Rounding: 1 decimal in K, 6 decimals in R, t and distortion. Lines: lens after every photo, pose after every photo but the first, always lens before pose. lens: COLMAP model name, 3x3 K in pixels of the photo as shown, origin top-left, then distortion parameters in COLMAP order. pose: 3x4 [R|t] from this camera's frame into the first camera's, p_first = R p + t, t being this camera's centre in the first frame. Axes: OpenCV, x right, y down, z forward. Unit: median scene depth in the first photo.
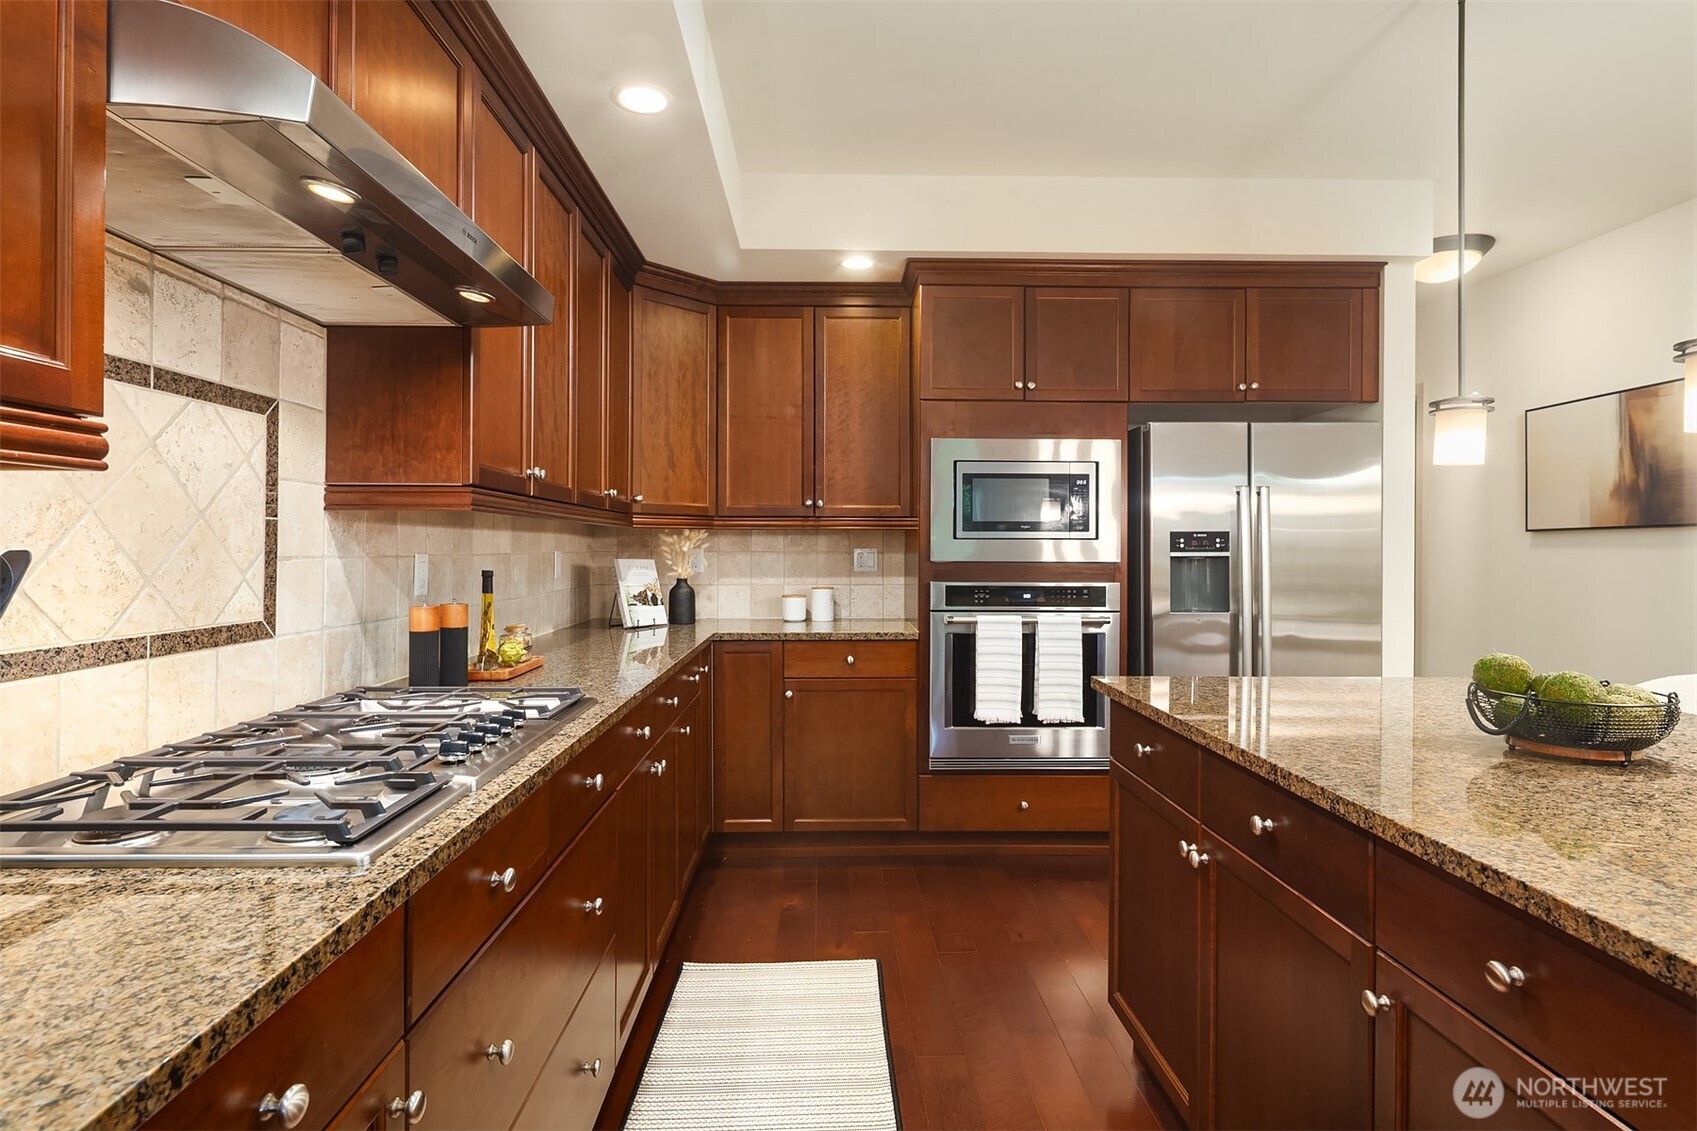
lens RADIAL K [[838.4, 0, 851.0], [0, 838.4, 563.9], [0, 0, 1]] dist [-0.010474, -0.000312]
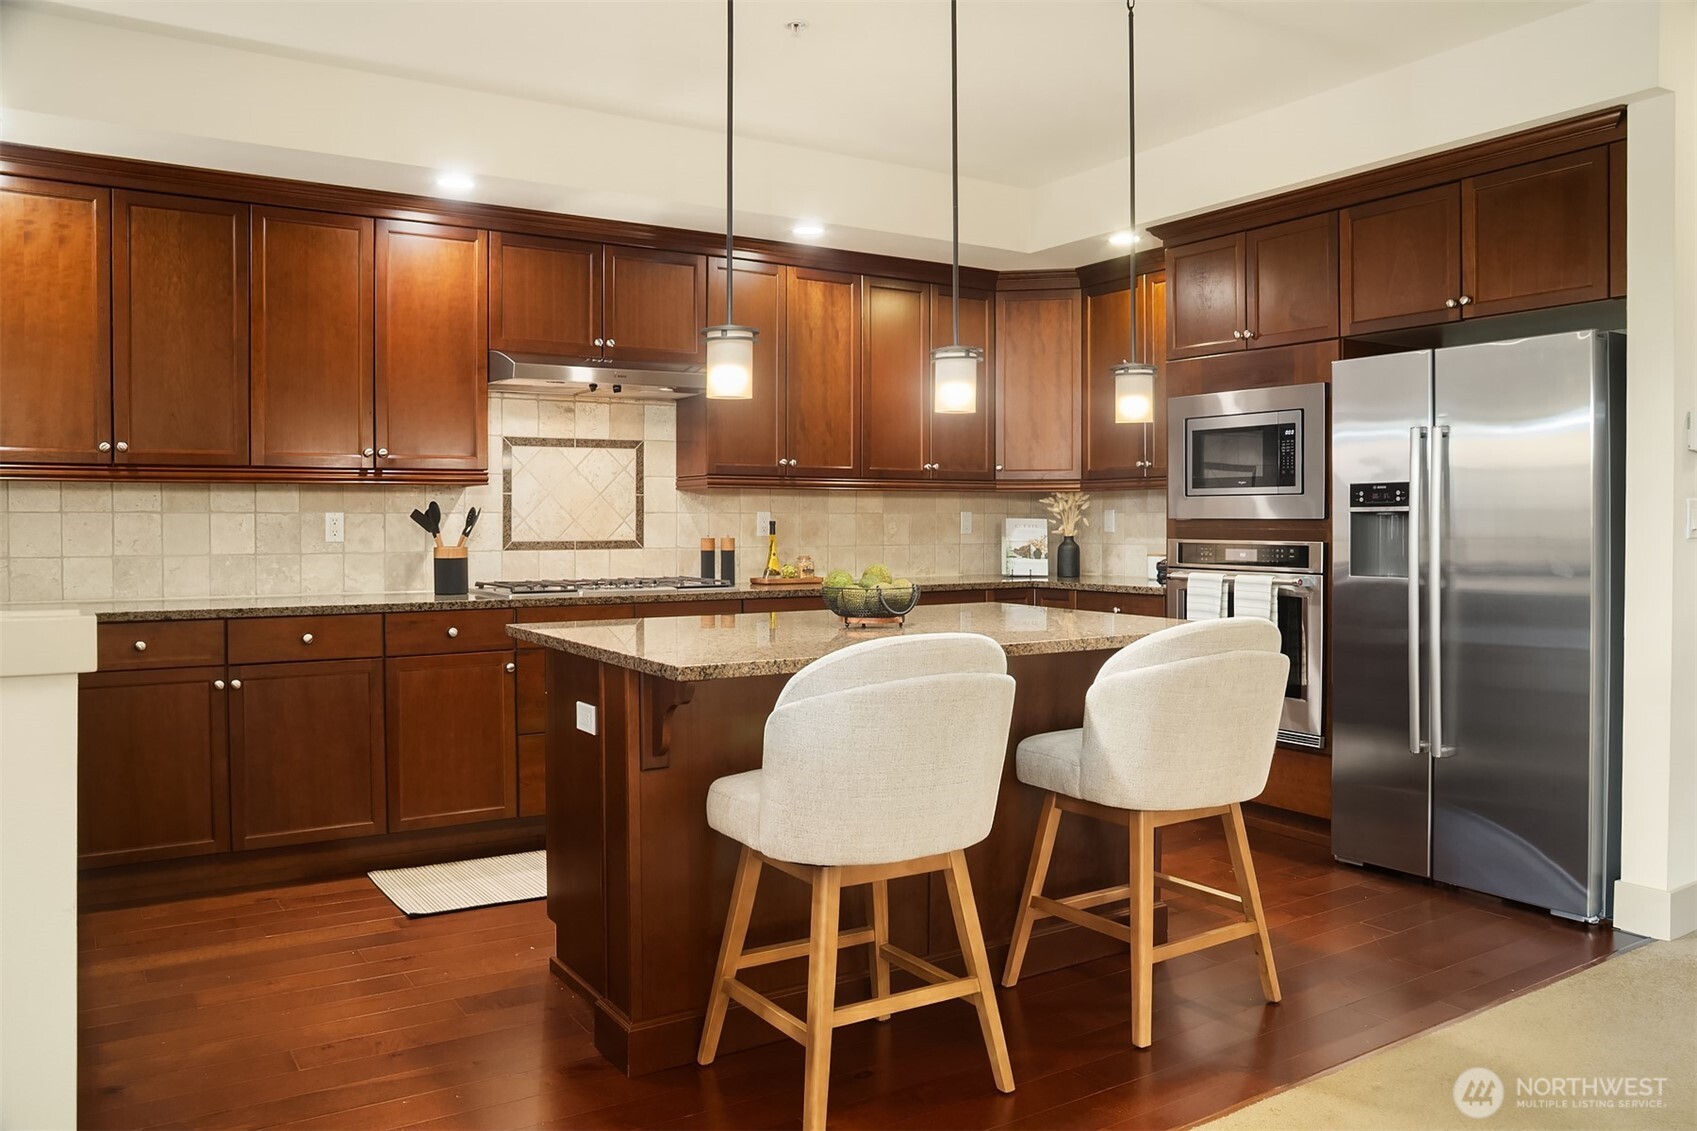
lens RADIAL K [[1309.7, 0, 847.2], [0, 1309.7, 565.5], [0, 0, 1]] dist [-0.014488, -0.005508]
pose [[0.517607, 0.026709, -0.855201, 1.286988], [-0.013843, 0.999643, 0.022841, 0.023464], [0.855506, 0.000015, 0.517792, -0.167028]]
